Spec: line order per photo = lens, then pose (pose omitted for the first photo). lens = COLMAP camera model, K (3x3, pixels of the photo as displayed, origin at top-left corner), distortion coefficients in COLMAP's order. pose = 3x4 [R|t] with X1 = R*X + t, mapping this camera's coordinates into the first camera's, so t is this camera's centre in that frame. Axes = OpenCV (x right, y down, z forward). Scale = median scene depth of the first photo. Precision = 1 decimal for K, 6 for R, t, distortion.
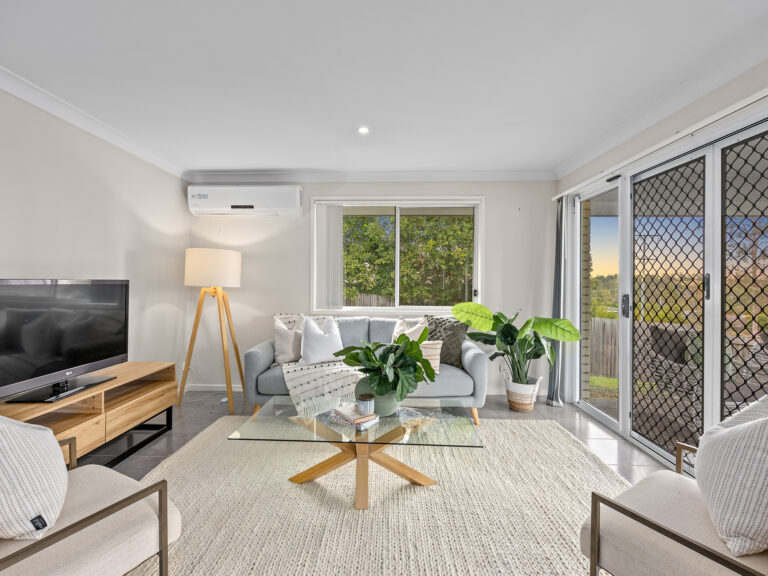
lens RADIAL K [[355.1, 0, 380.8], [0, 355.1, 281.9], [0, 0, 1]] dist [-0.001682, -0.000311]
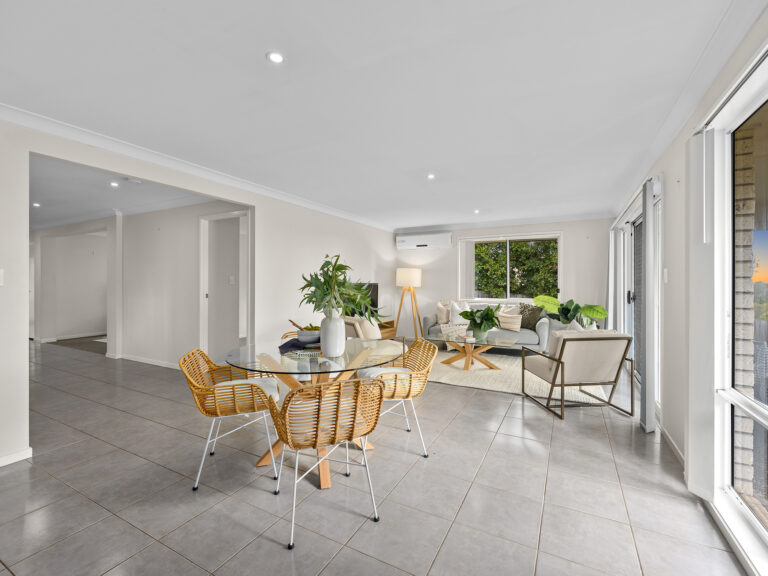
lens RADIAL K [[355.1, 0, 380.8], [0, 355.1, 281.9], [0, 0, 1]] dist [-0.001682, -0.000311]
pose [[0.888668, -0.003589, -0.458537, 0.327757], [0.000405, 0.999975, -0.007042, 0.001646], [0.458551, 0.006072, 0.888647, -0.902816]]
